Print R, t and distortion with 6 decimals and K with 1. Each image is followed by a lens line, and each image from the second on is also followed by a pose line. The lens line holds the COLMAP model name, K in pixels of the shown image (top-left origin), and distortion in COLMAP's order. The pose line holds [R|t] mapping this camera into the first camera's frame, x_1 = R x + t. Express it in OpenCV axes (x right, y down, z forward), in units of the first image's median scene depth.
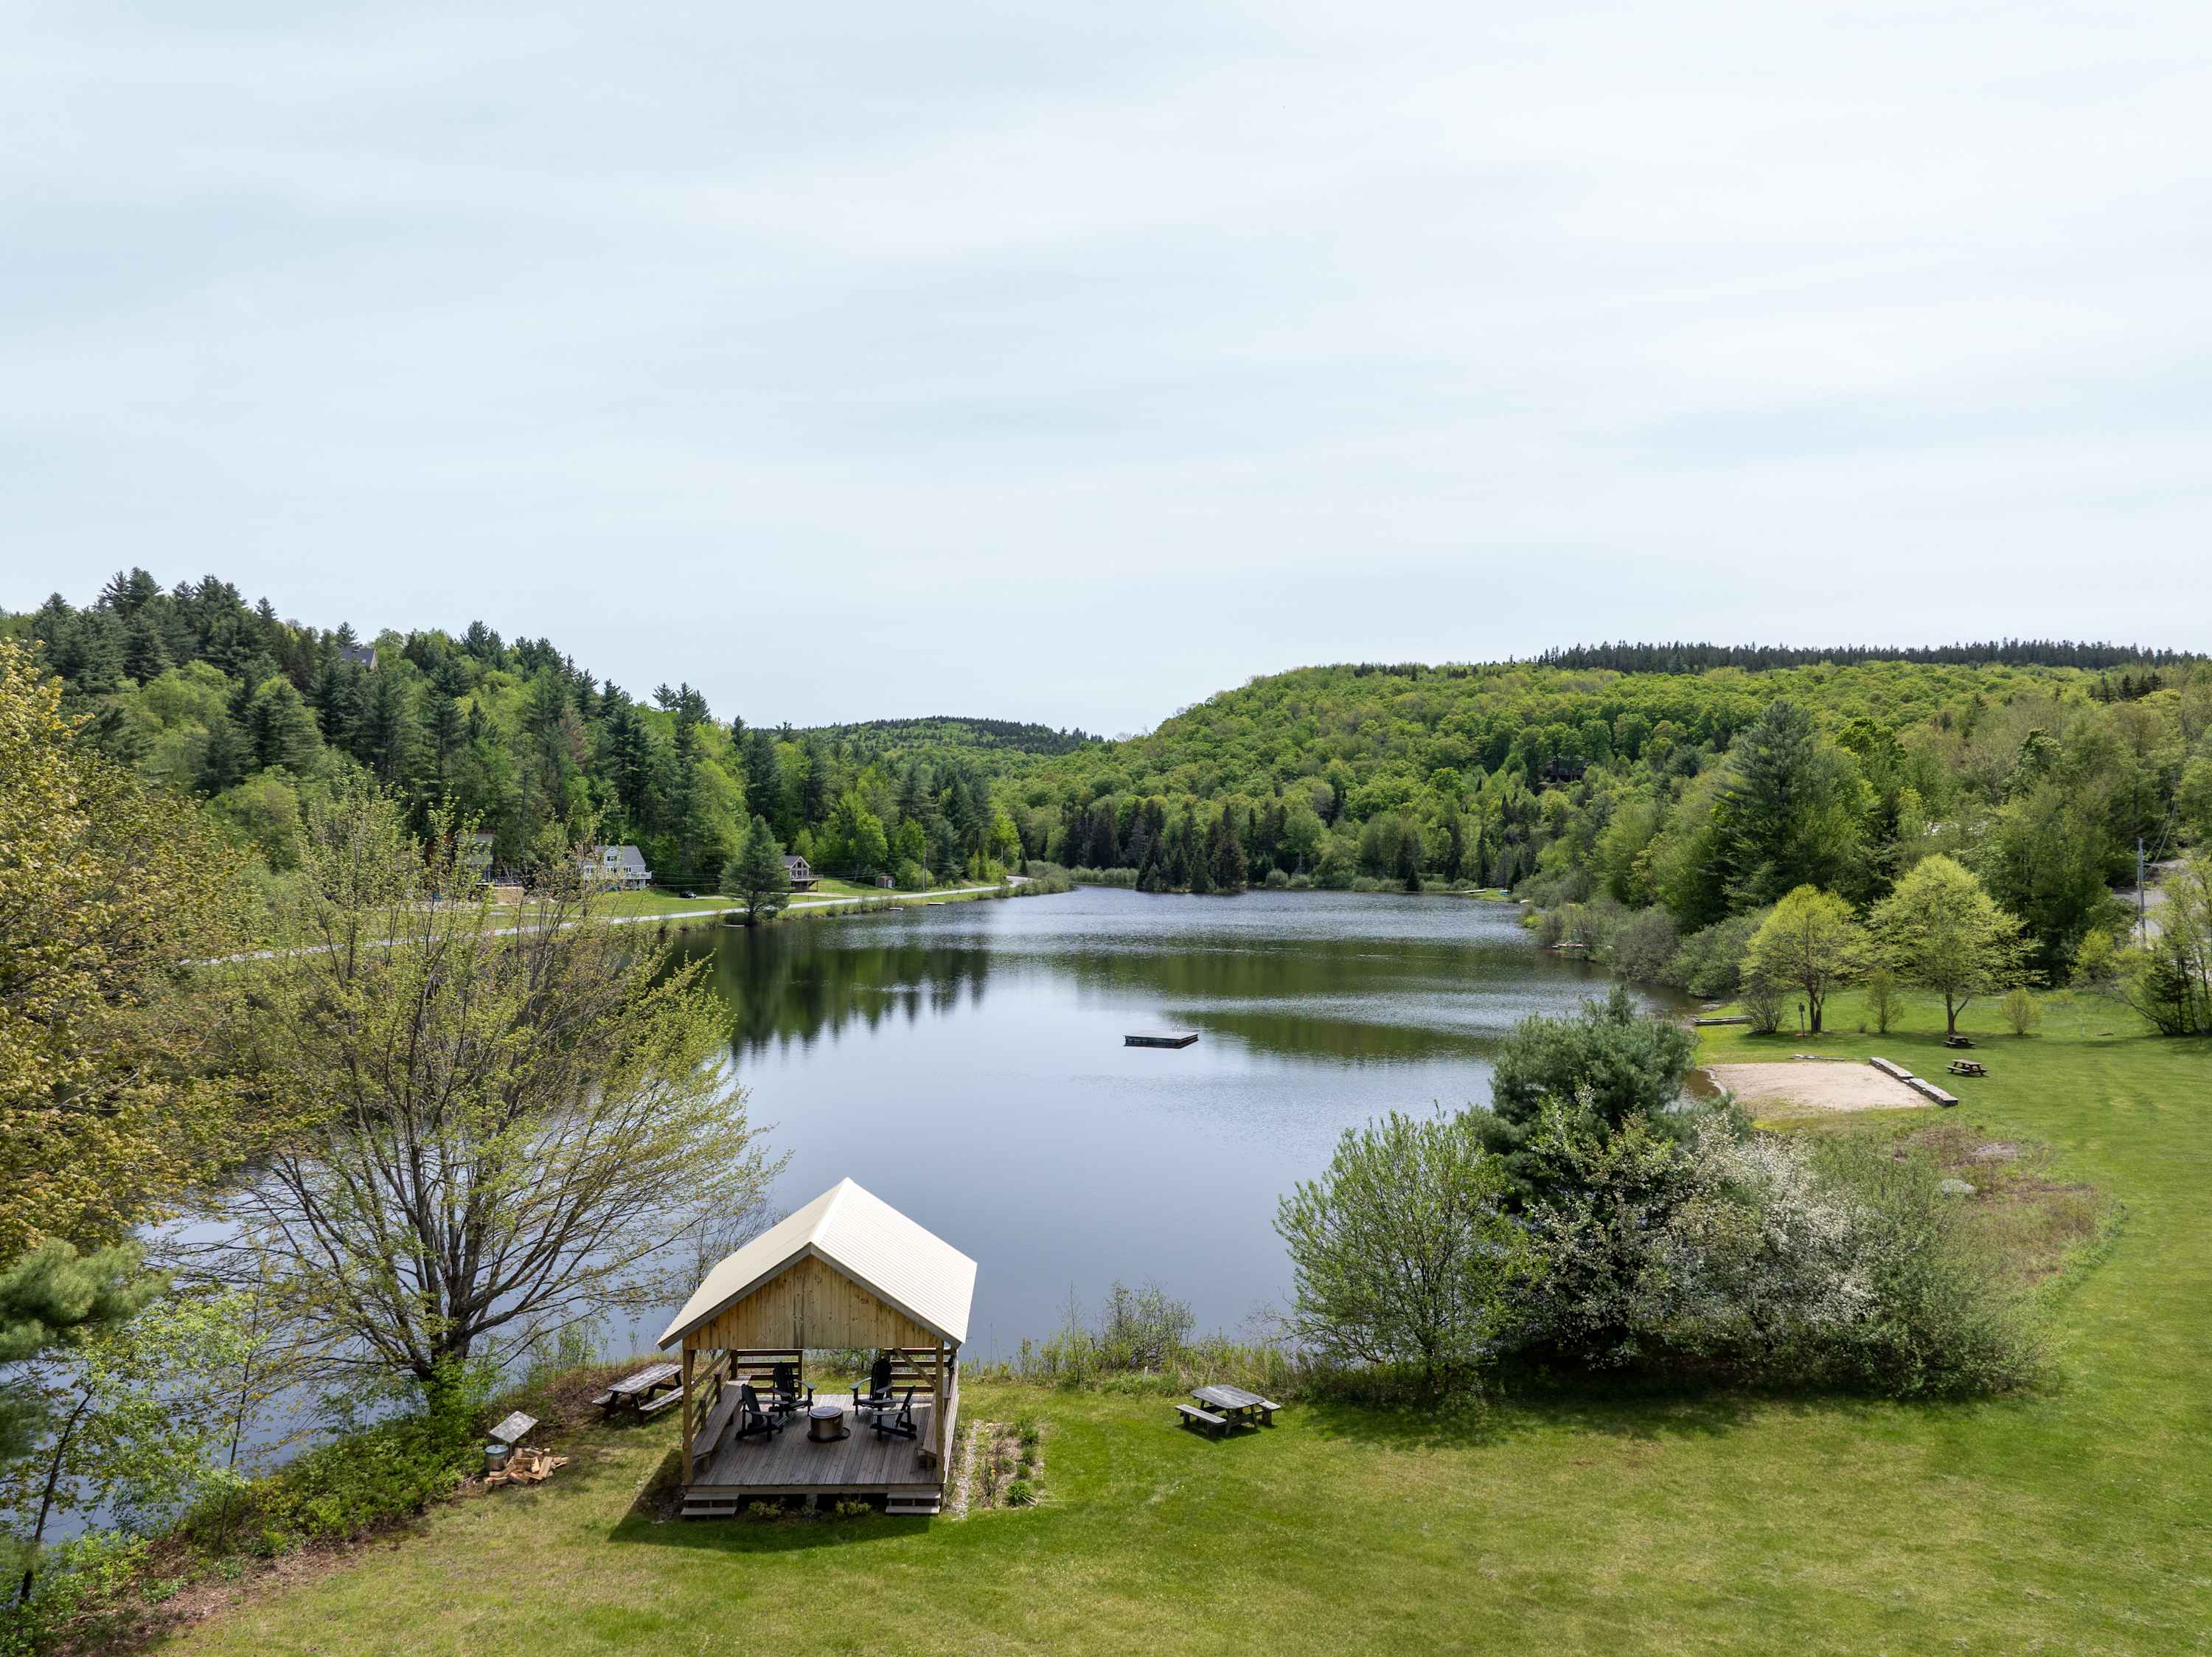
lens RADIAL K [[1552.9, 0, 1101.6], [0, 1552.9, 831.6], [0, 0, 1]] dist [-0.047103, 0.016190]
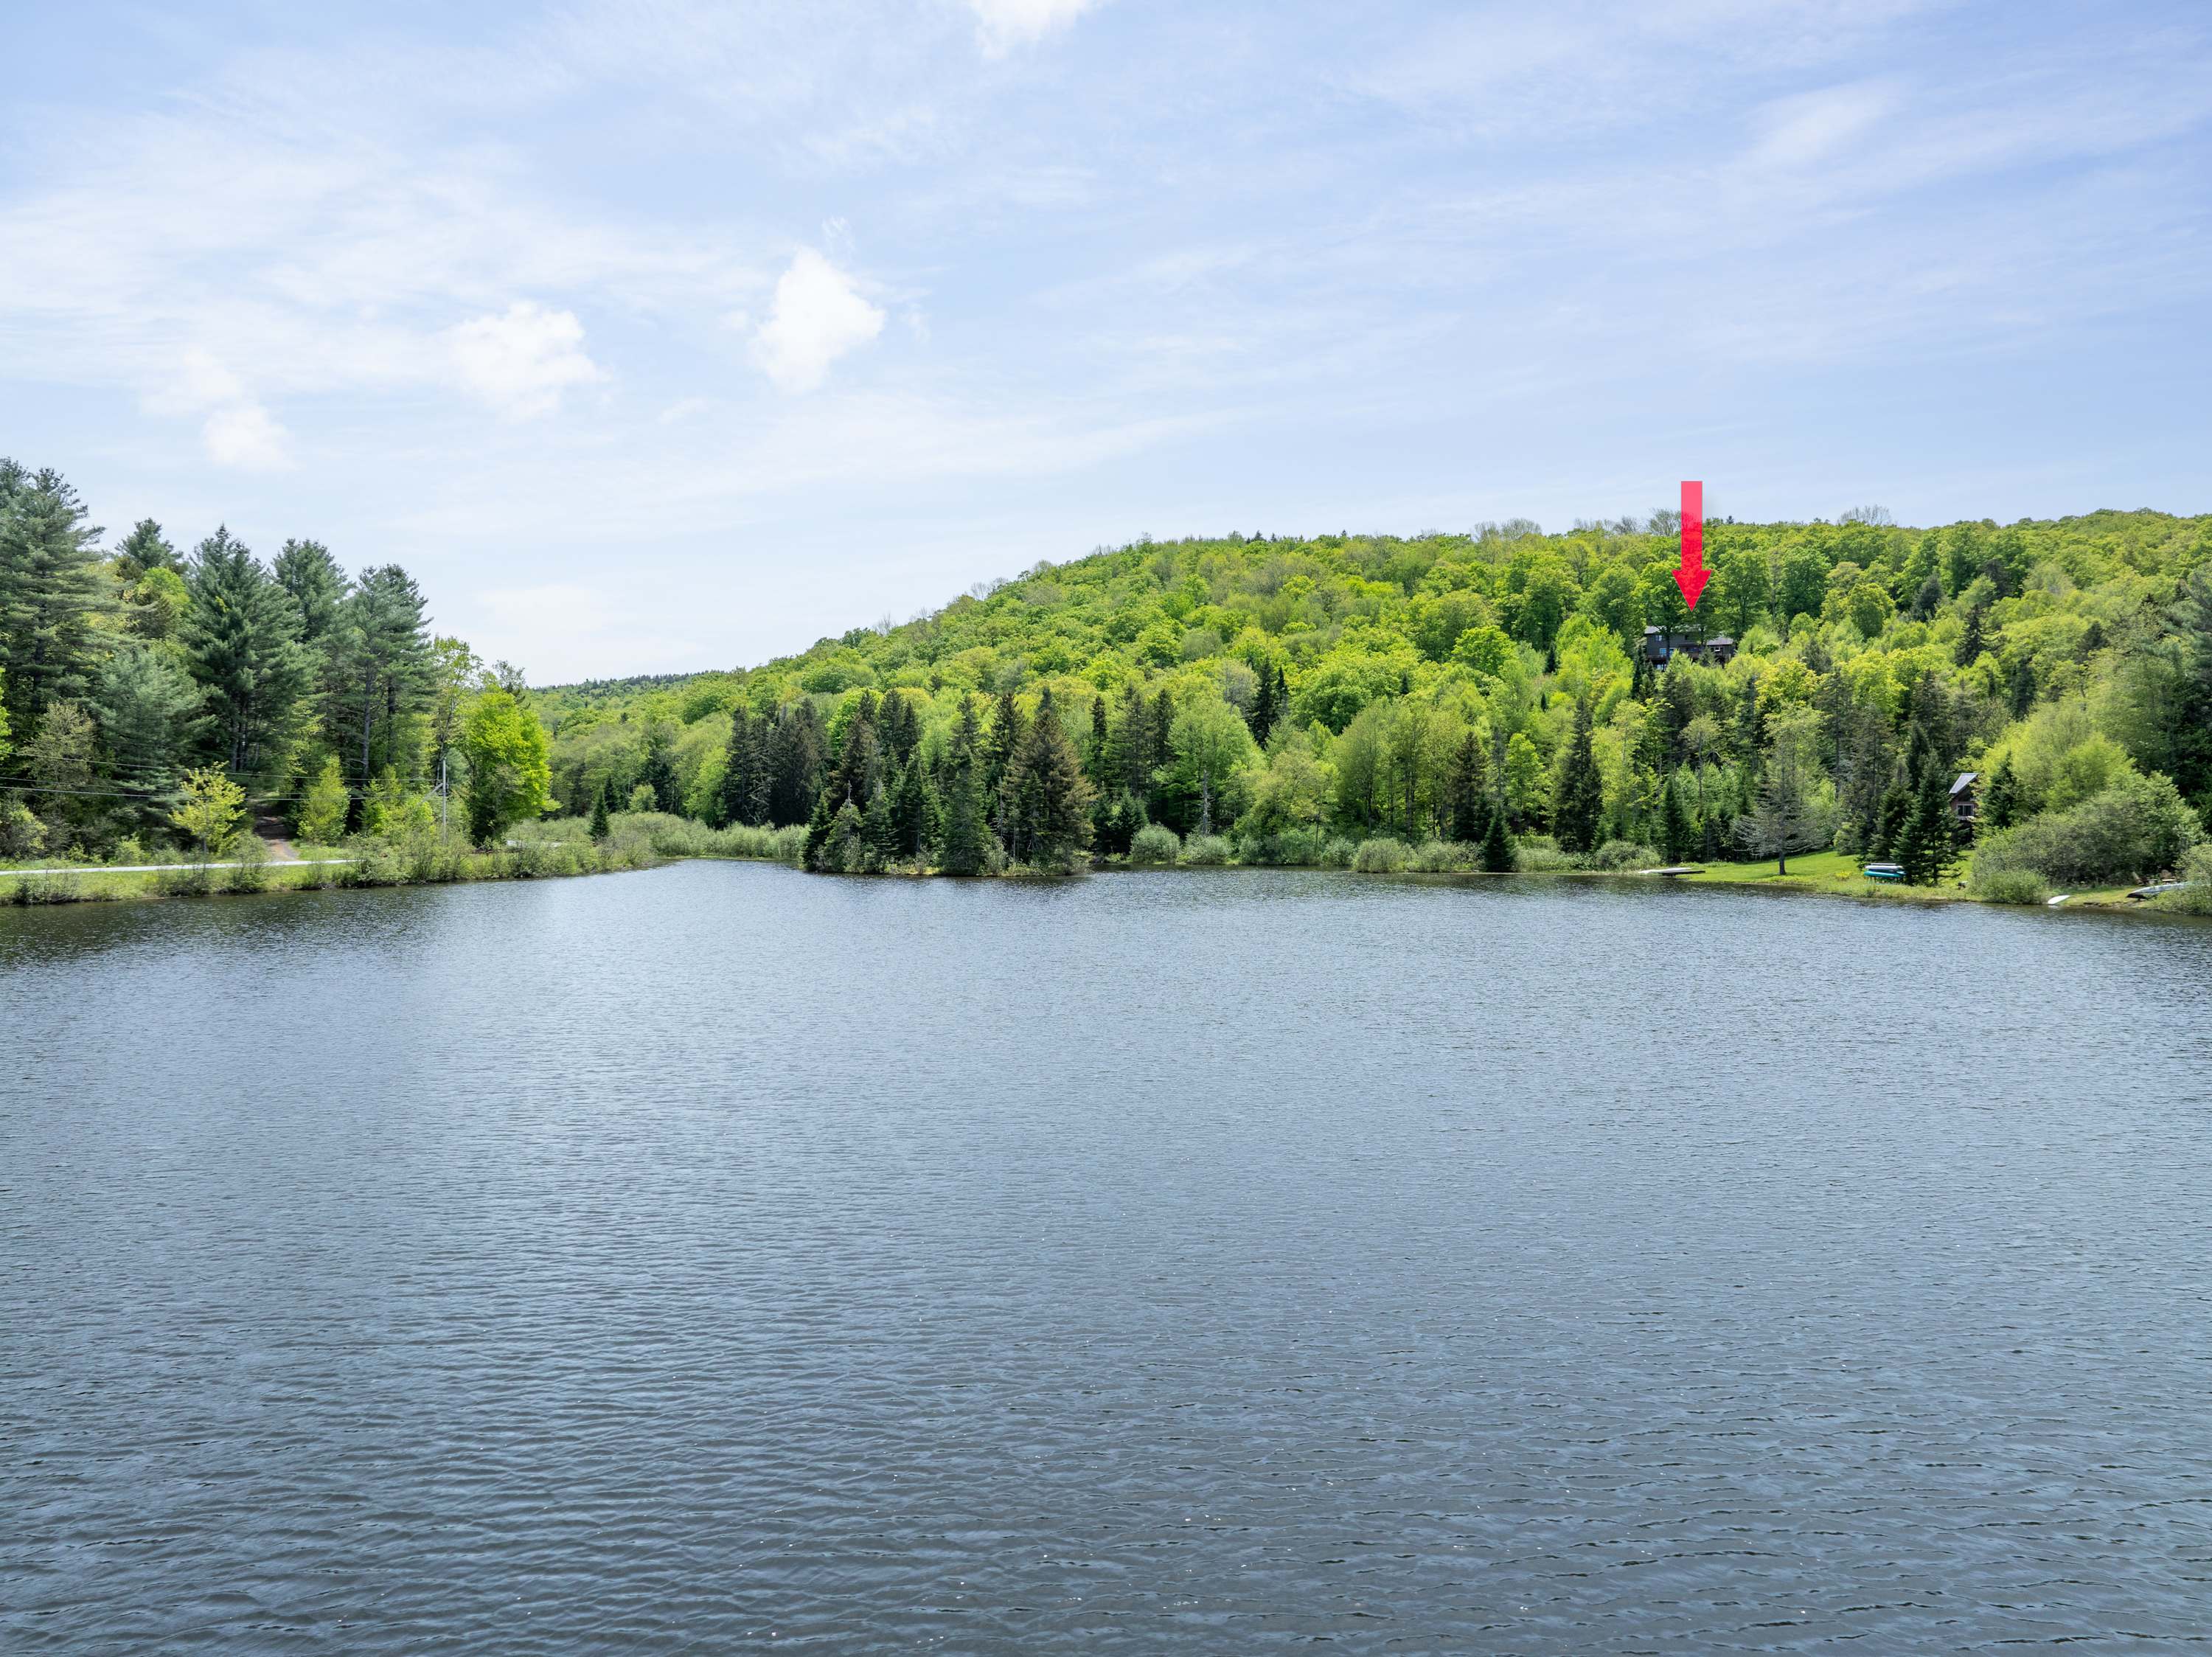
lens RADIAL K [[1552.9, 0, 1107.6], [0, 1552.9, 828.2], [0, 0, 1]] dist [-0.047103, 0.016190]
pose [[0.993711, -0.000566, 0.111970, 0.045666], [0.000025, 0.999988, 0.004831, 0.021340], [-0.111971, -0.004798, 0.993700, 0.517774]]
